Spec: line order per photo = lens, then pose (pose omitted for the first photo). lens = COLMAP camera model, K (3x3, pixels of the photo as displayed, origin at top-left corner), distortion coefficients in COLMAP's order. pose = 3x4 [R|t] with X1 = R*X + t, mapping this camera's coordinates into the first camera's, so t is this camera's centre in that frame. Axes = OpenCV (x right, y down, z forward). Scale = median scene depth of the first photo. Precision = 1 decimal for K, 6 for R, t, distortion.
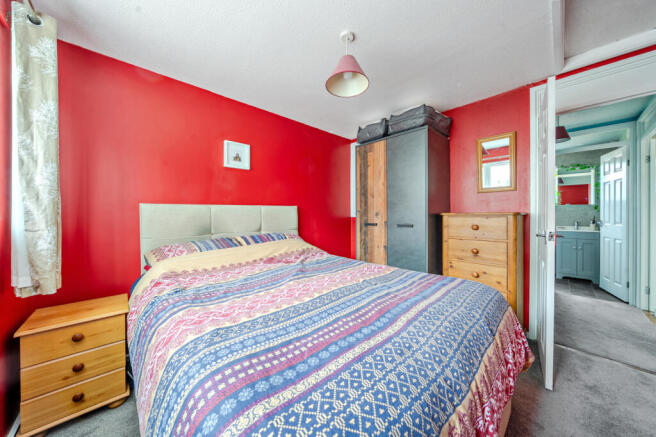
lens RADIAL K [[226.5, 0, 323.7], [0, 226.5, 214.4], [0, 0, 1]] dist [0.000220, 0.000015]
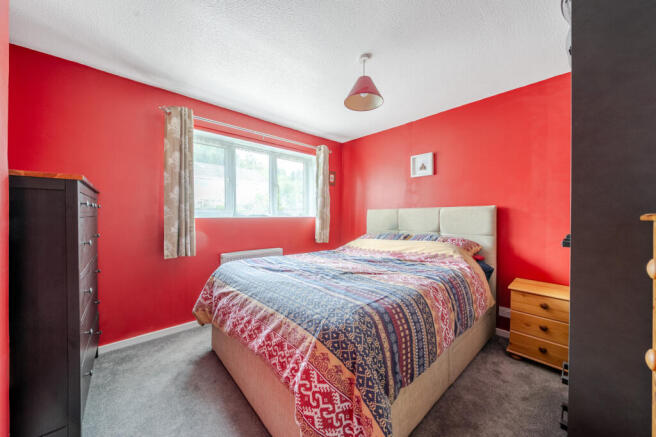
lens RADIAL K [[226.5, 0, 323.7], [0, 226.5, 214.4], [0, 0, 1]] dist [0.000220, 0.000015]
pose [[-0.032389, -0.004883, -0.999463, 0.811392], [-0.005004, 0.999976, -0.004723, 0.000740], [0.999463, 0.004848, -0.032413, 0.548932]]
